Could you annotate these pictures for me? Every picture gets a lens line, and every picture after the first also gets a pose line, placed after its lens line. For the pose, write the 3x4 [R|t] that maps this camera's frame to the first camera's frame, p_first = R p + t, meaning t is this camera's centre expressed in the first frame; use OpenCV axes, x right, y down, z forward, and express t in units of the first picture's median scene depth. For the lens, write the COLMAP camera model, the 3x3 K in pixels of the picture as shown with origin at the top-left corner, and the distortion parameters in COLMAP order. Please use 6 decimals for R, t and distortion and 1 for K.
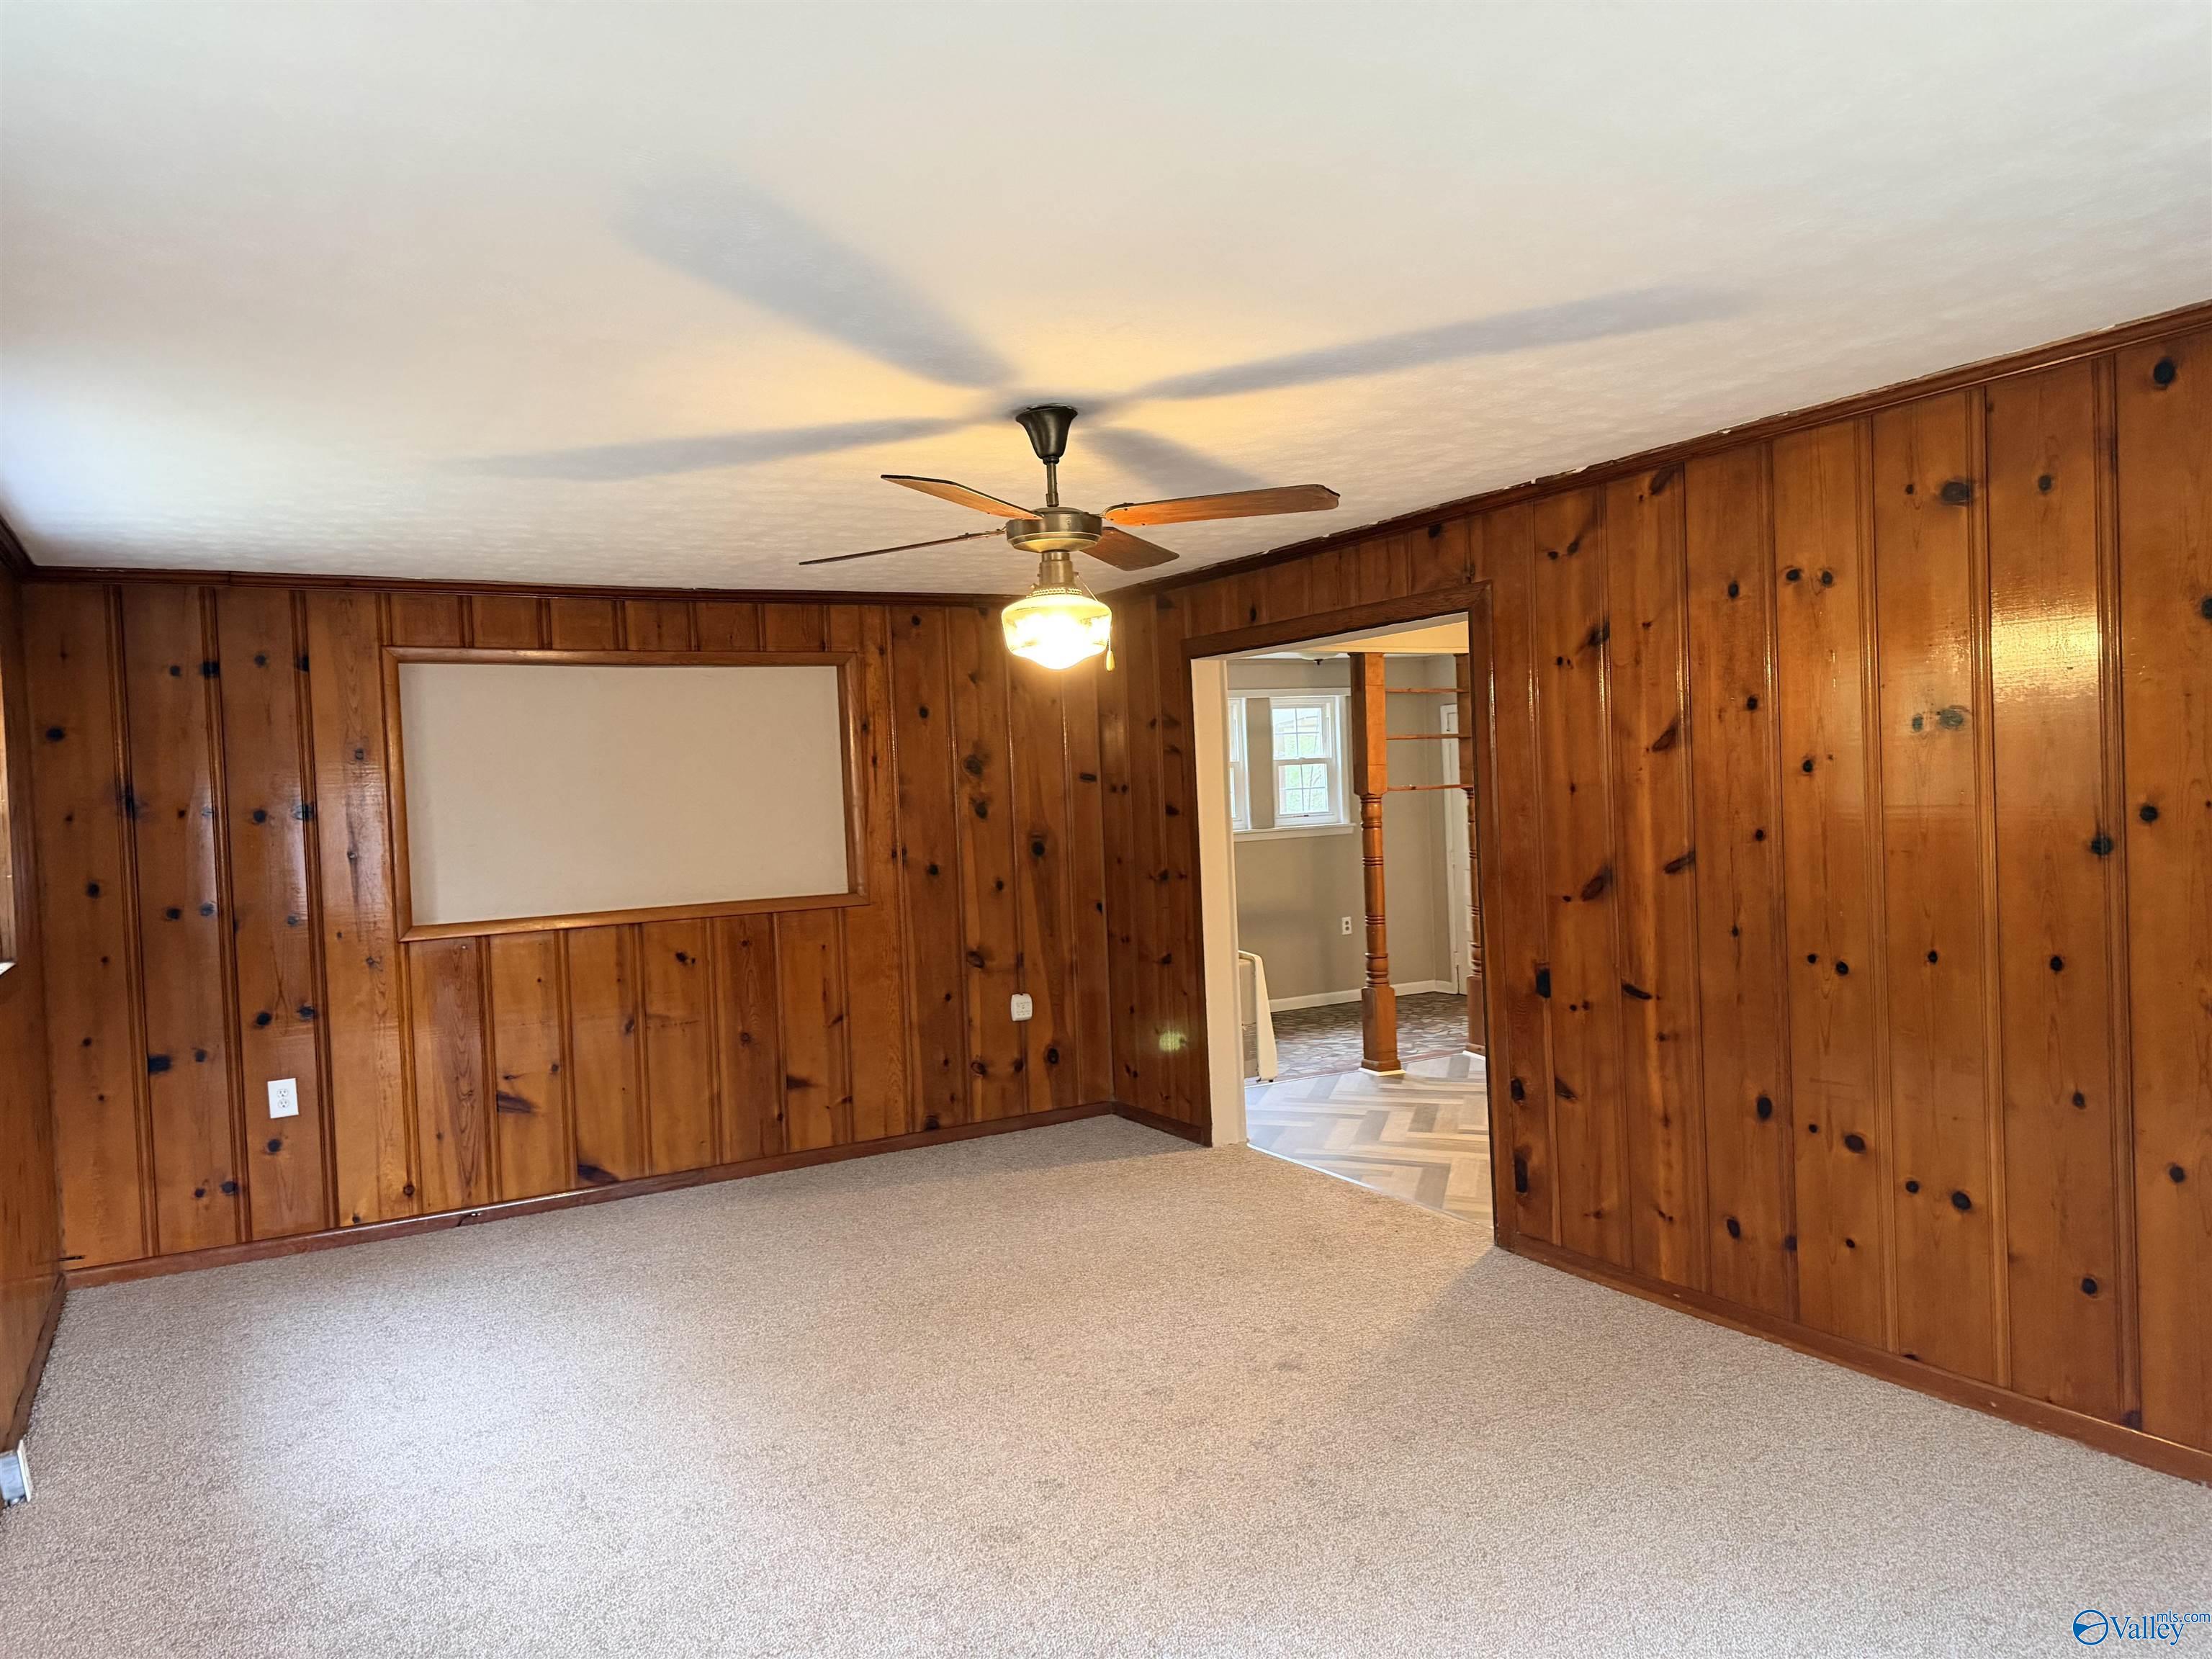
lens RADIAL K [[1572.1, 0, 1114.3], [0, 1572.1, 818.9], [0, 0, 1]] dist [0.064939, -0.054747]
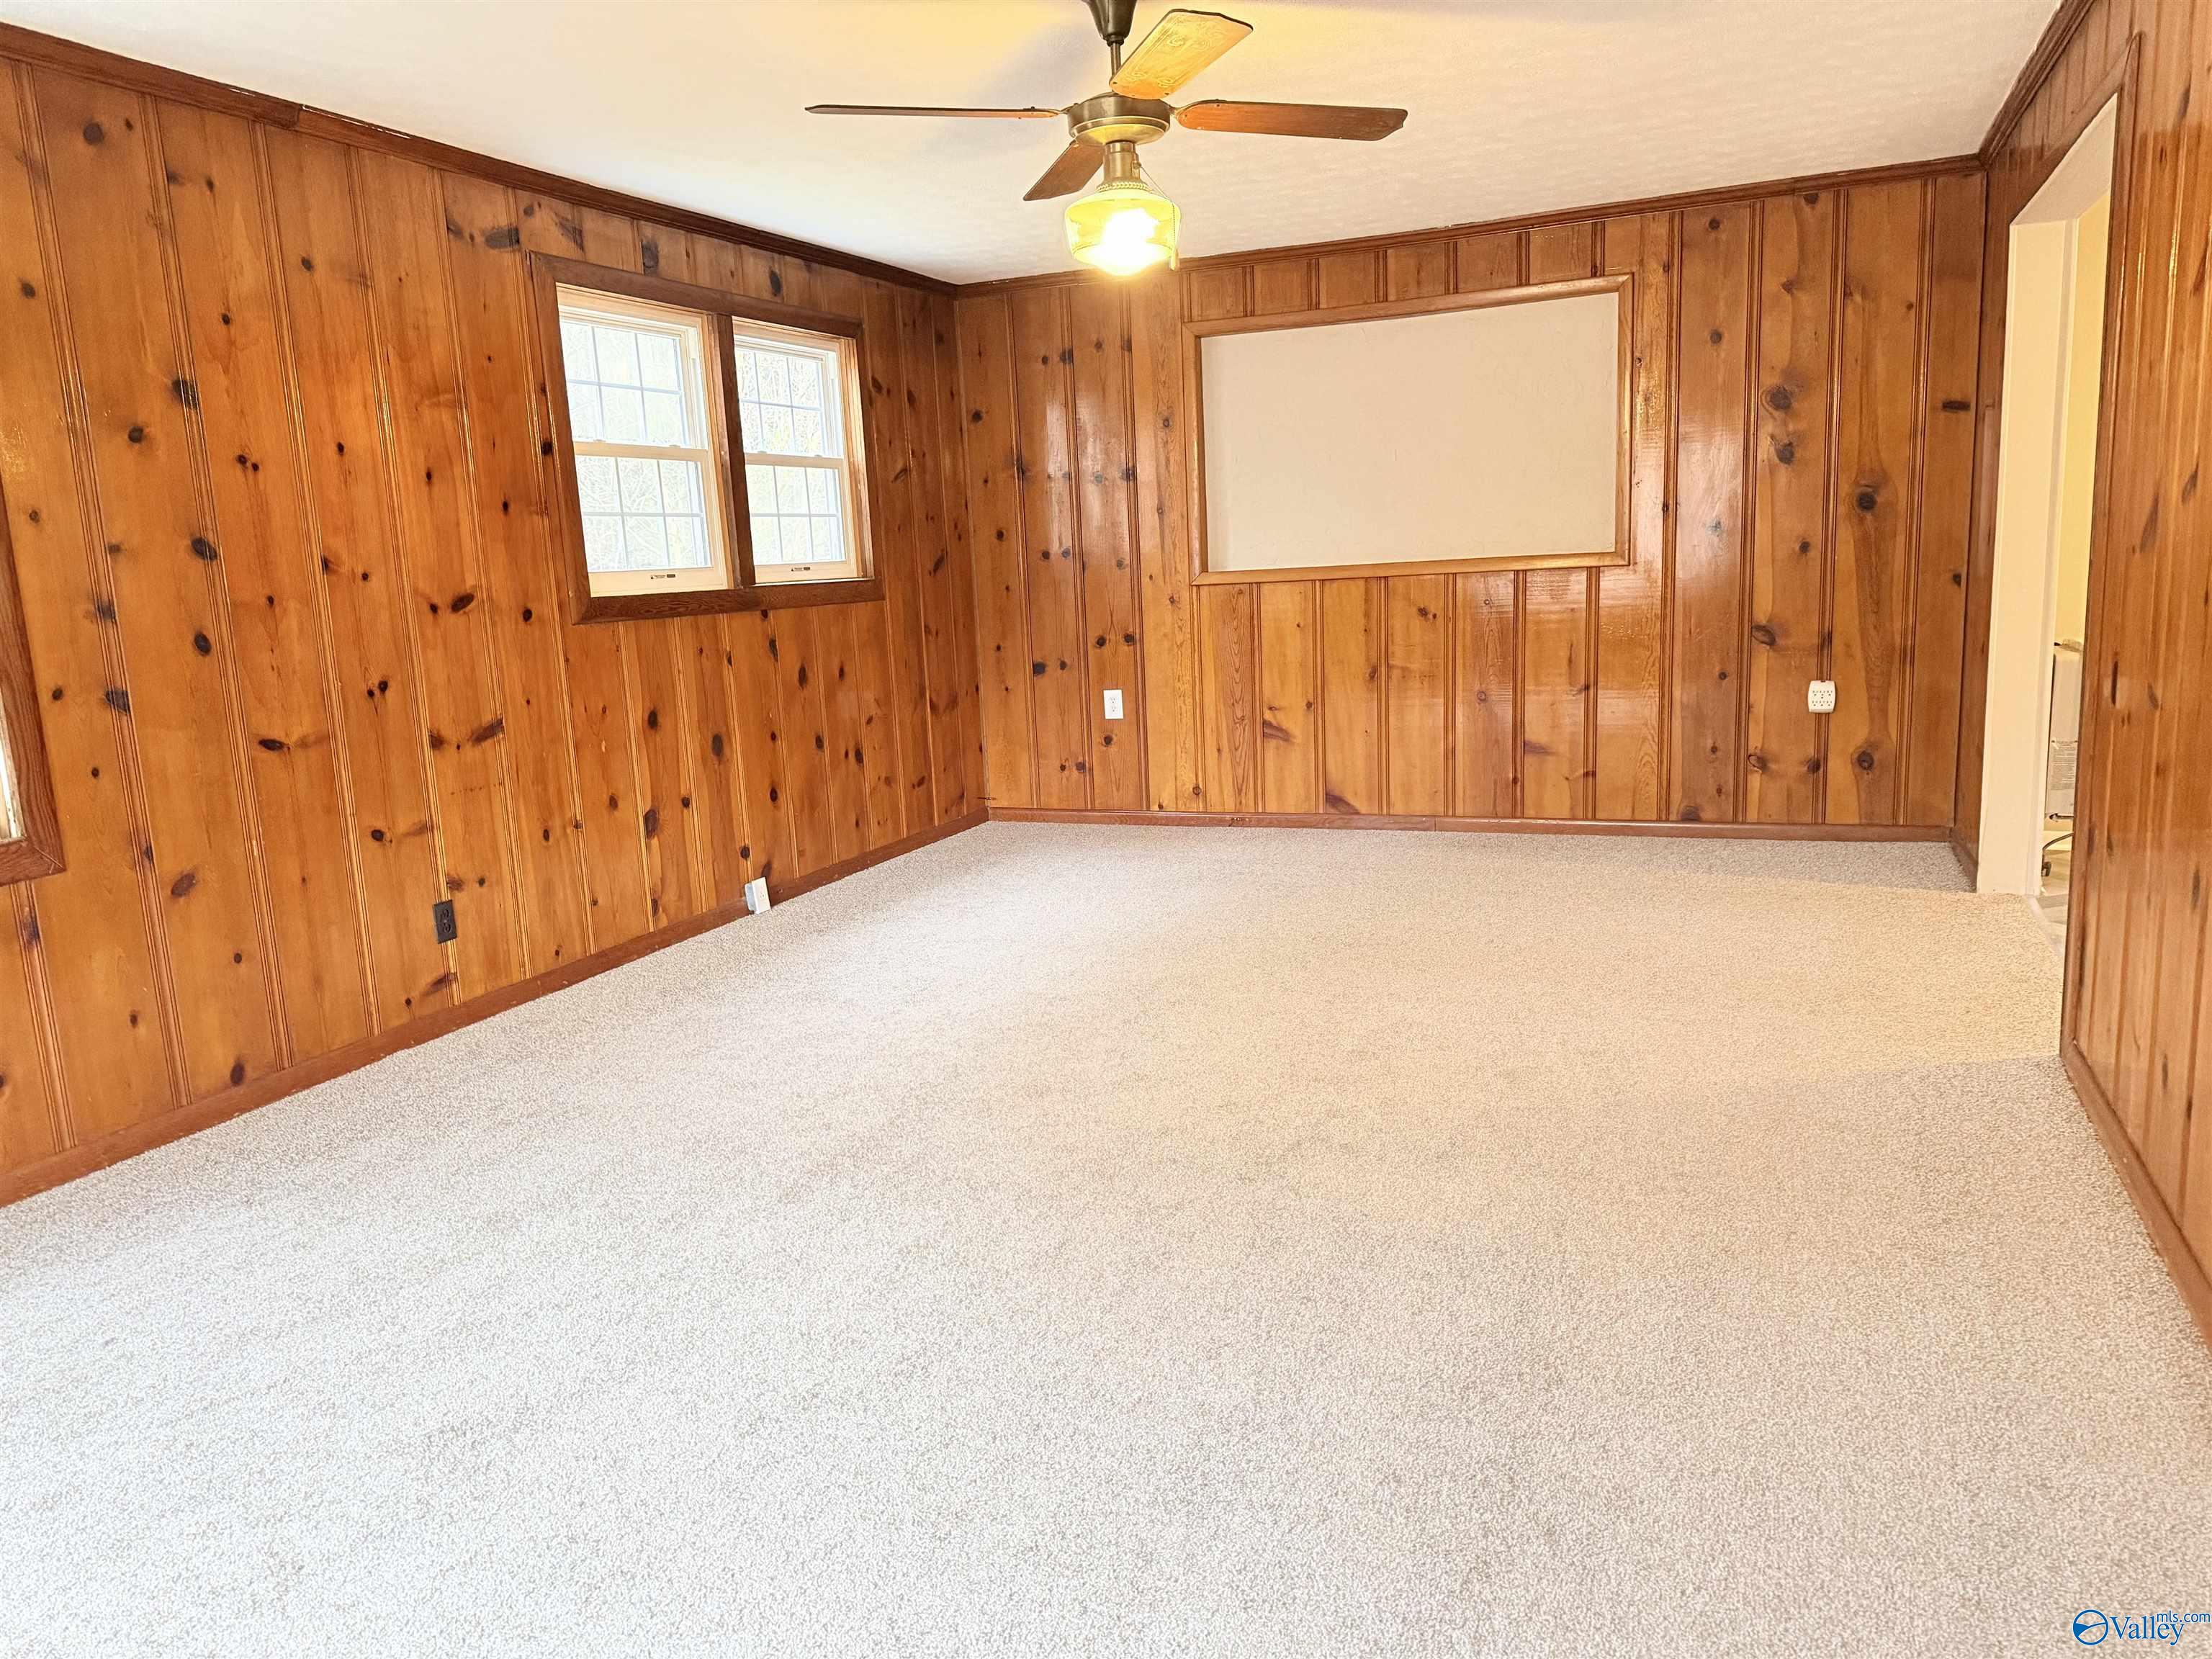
lens RADIAL K [[1572.1, 0, 1110.9], [0, 1572.1, 849.4], [0, 0, 1]] dist [0.064939, -0.054747]
pose [[0.605200, 0.160115, -0.779805, 0.436073], [0.005001, 0.978780, 0.204851, 0.027764], [0.796058, -0.127876, 0.591557, 0.215015]]
